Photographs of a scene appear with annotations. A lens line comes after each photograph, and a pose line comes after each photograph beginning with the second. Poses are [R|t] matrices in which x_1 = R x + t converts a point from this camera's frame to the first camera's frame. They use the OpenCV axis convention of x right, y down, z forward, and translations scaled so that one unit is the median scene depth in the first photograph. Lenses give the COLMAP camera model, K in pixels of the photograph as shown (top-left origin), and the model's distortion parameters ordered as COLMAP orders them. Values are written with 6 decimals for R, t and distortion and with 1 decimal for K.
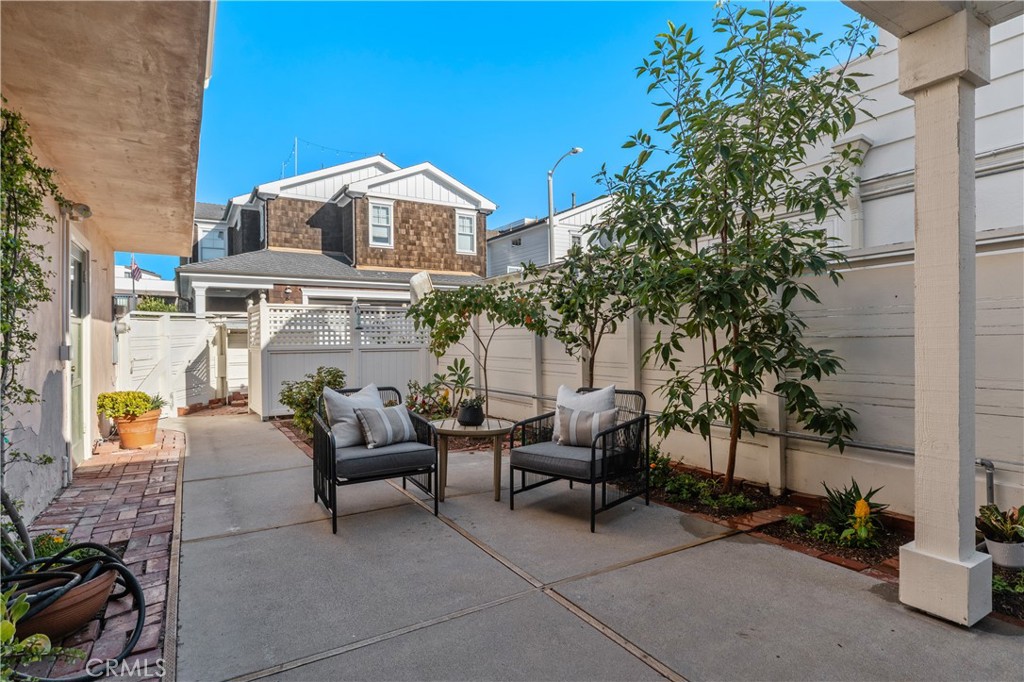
lens RADIAL K [[541.0, 0, 512.9], [0, 541.0, 340.2], [0, 0, 1]] dist [-0.000630, 0.000249]
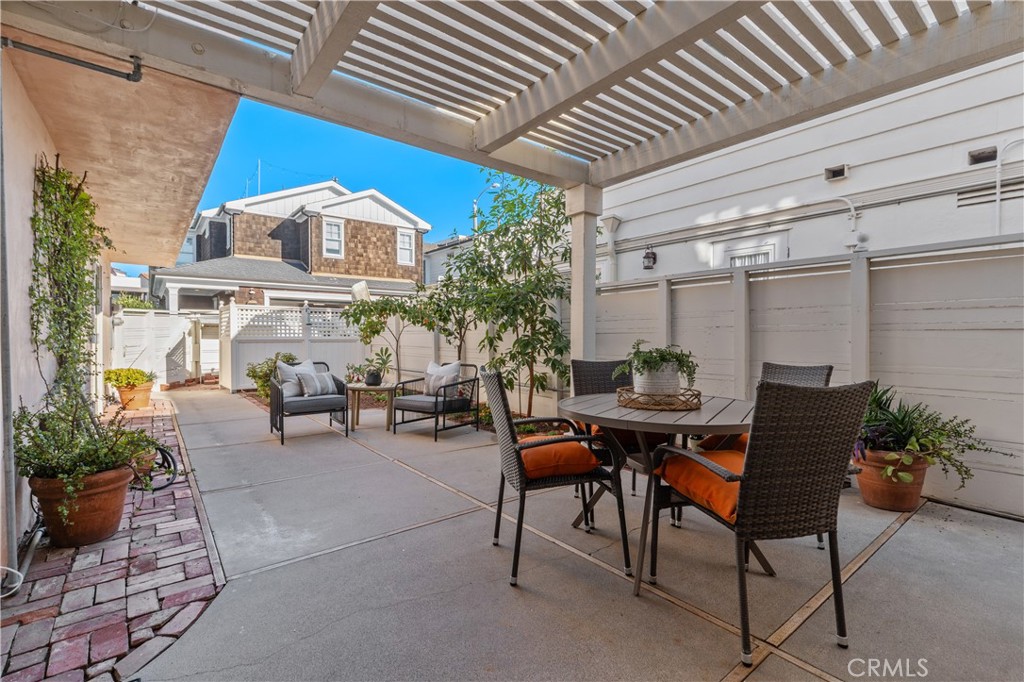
lens RADIAL K [[464.5, 0, 512.4], [0, 464.5, 342.0], [0, 0, 1]] dist [0.003549, 0.000736]
pose [[0.992914, 0.009645, 0.118447, 0.080692], [-0.011033, 0.999878, 0.011069, 0.003315], [-0.118326, -0.012297, 0.992899, -0.203508]]
